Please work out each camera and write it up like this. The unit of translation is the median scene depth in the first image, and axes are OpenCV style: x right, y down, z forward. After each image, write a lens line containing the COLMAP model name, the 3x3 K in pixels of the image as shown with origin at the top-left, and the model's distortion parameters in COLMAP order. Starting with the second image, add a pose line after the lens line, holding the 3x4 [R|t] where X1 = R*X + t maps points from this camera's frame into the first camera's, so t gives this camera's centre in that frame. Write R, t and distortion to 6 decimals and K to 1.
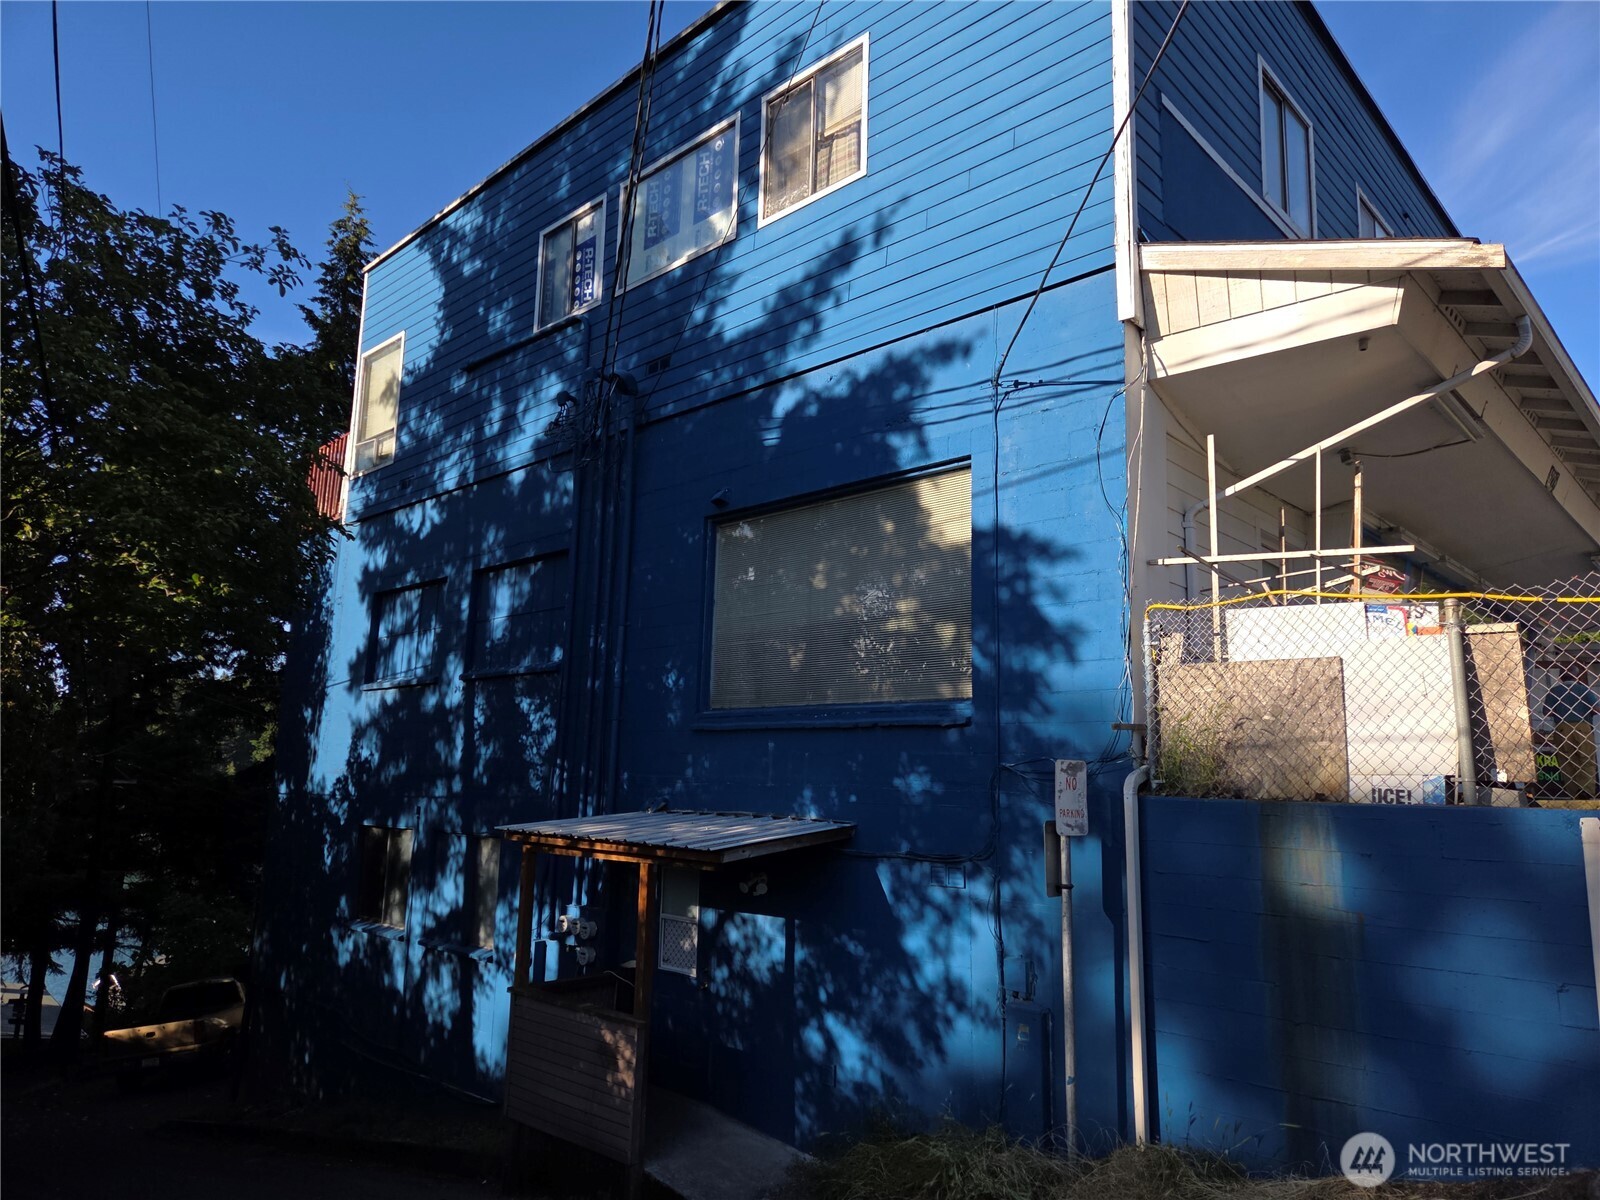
lens RADIAL K [[1043.6, 0, 800.0], [0, 1043.6, 600.0], [0, 0, 1]] dist [0.082146, -0.069434]
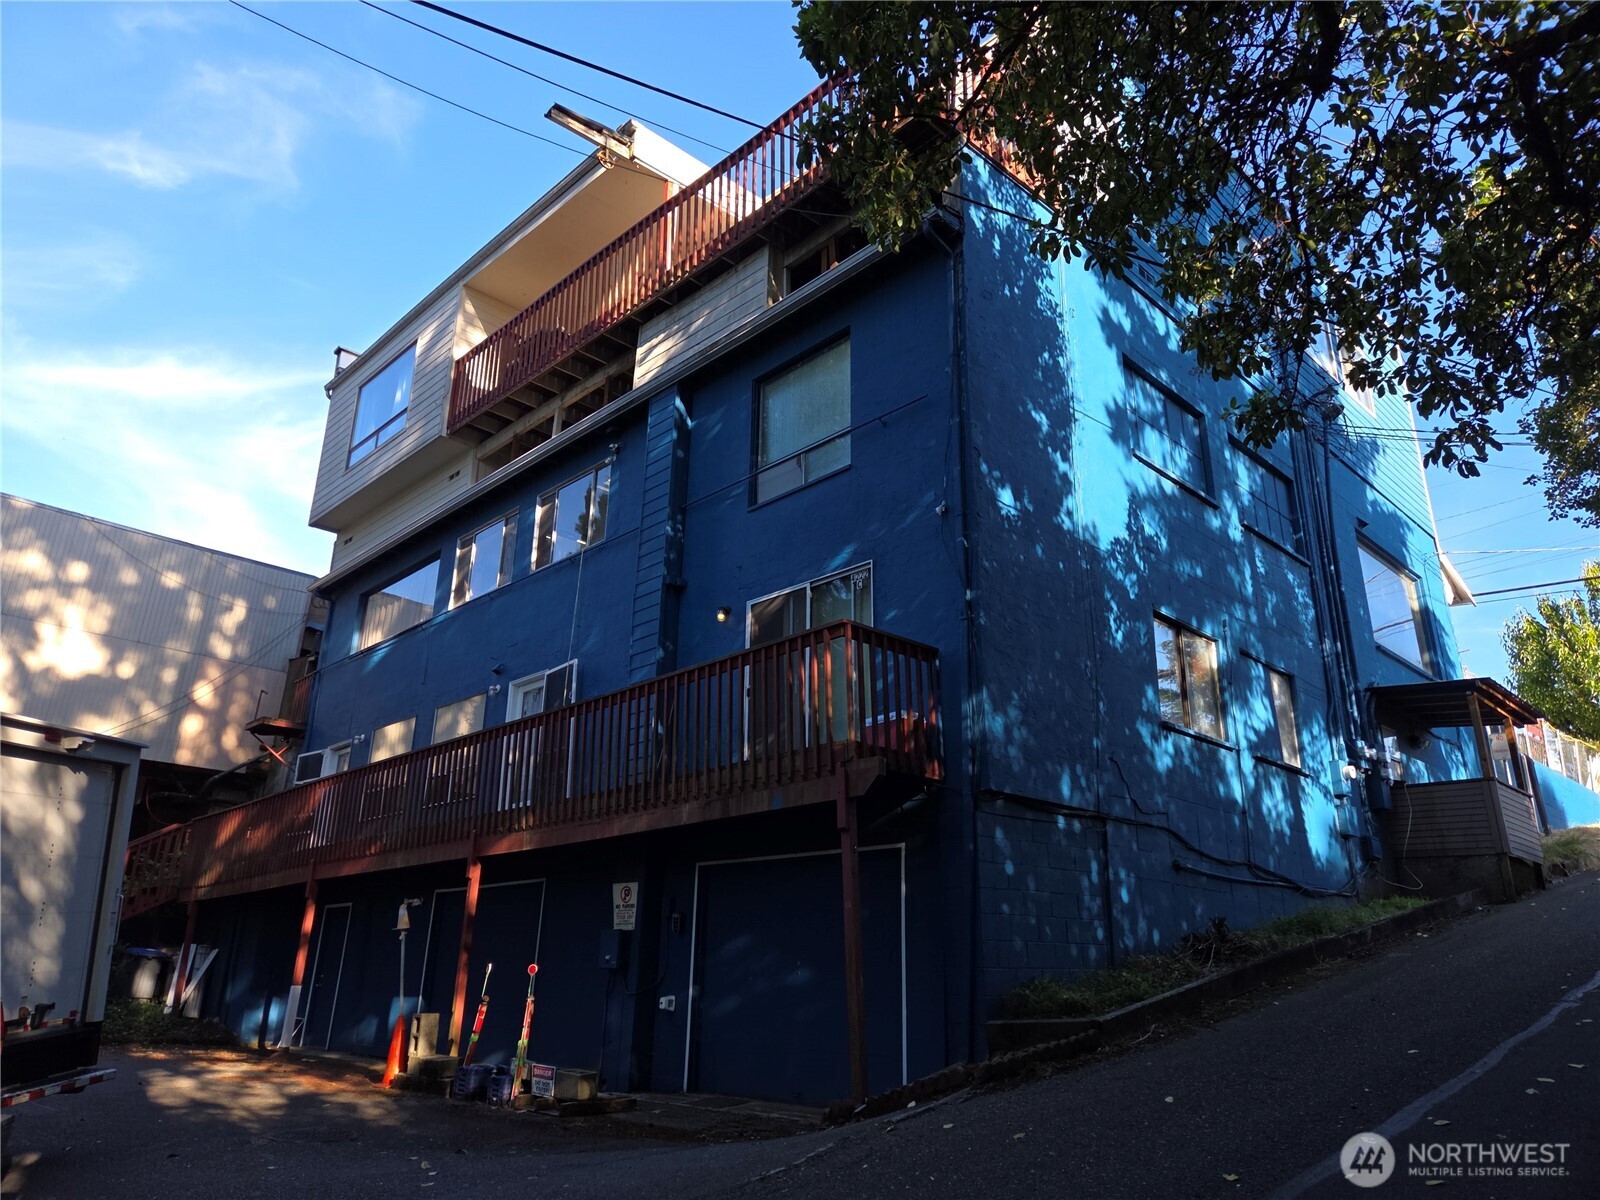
lens RADIAL K [[1043.6, 0, 800.0], [0, 1043.6, 600.0], [0, 0, 1]] dist [0.082146, -0.069434]
pose [[0.051698, 0.319524, 0.946167, -1.432878], [-0.196347, 0.932194, -0.304076, 0.604190], [-0.979171, -0.170057, 0.110930, 1.402656]]
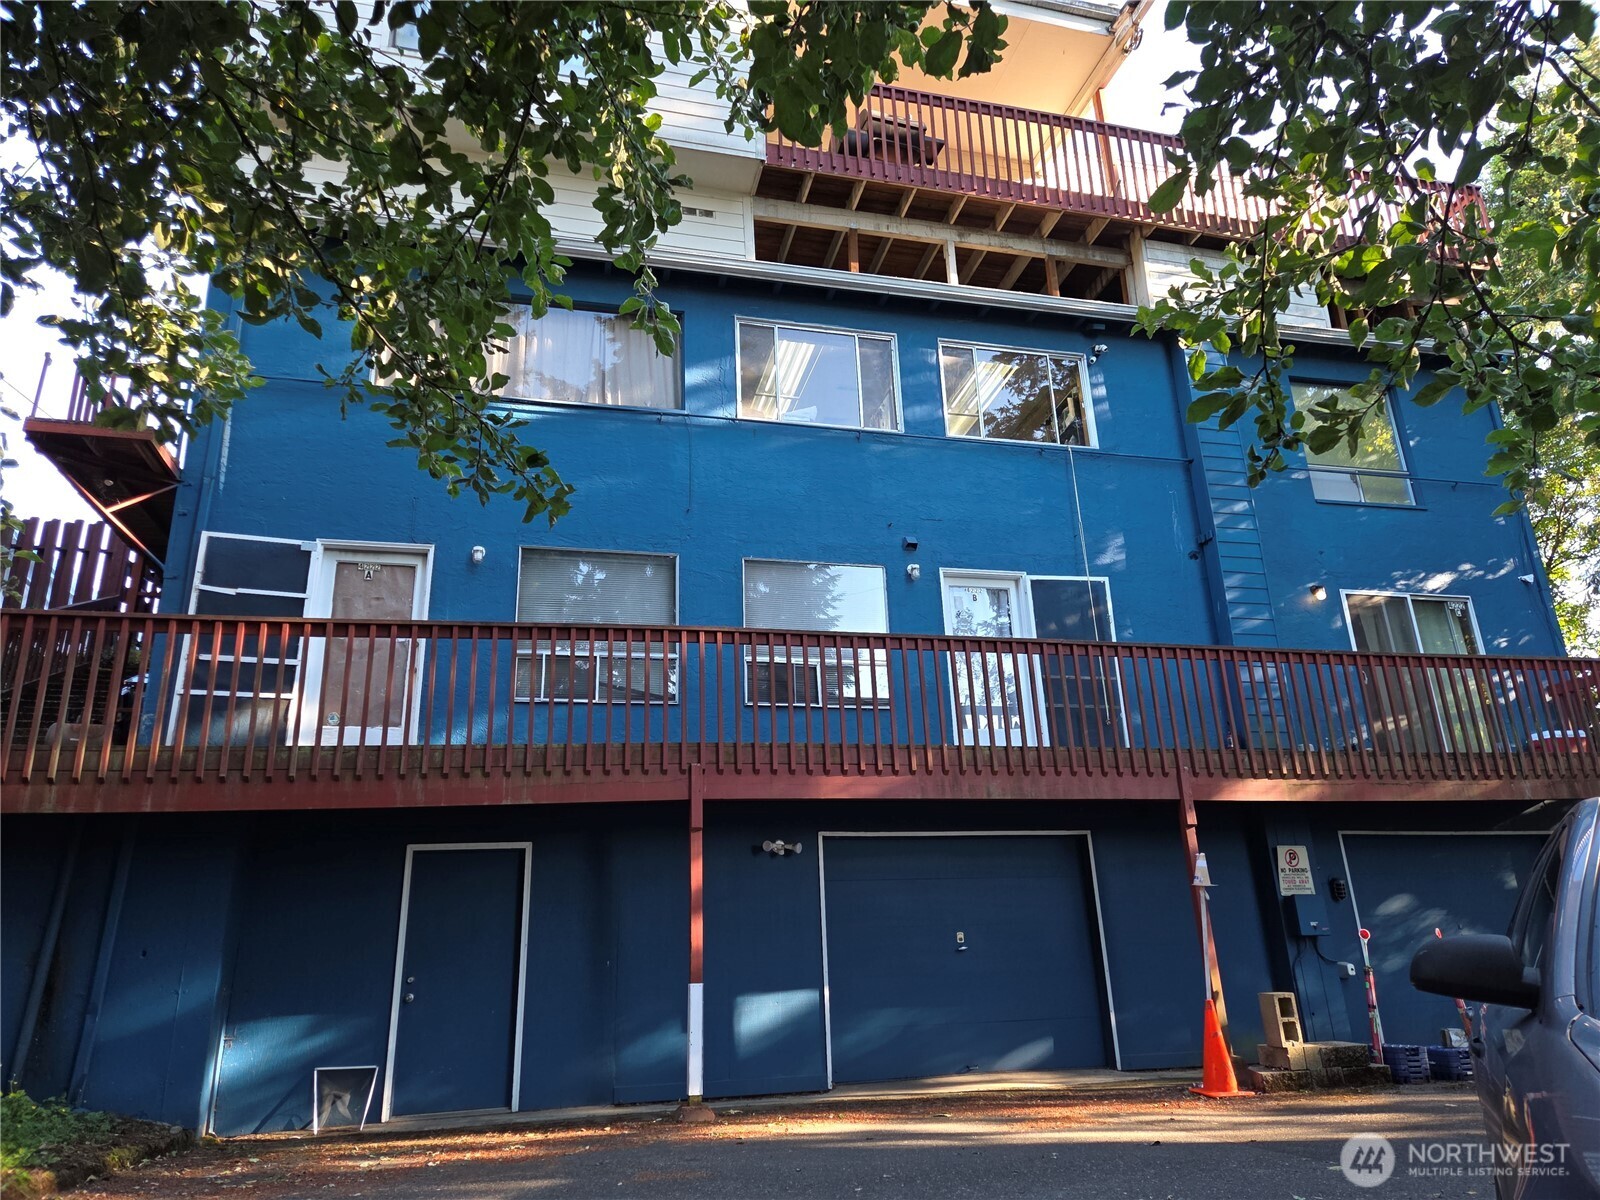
lens RADIAL K [[1043.6, 0, 800.0], [0, 1043.6, 600.0], [0, 0, 1]] dist [0.082146, -0.069434]
pose [[-0.838639, 0.200642, 0.506386, -0.591080], [-0.068833, 0.883190, -0.463937, 0.848575], [-0.540320, -0.423932, -0.726867, 2.599077]]
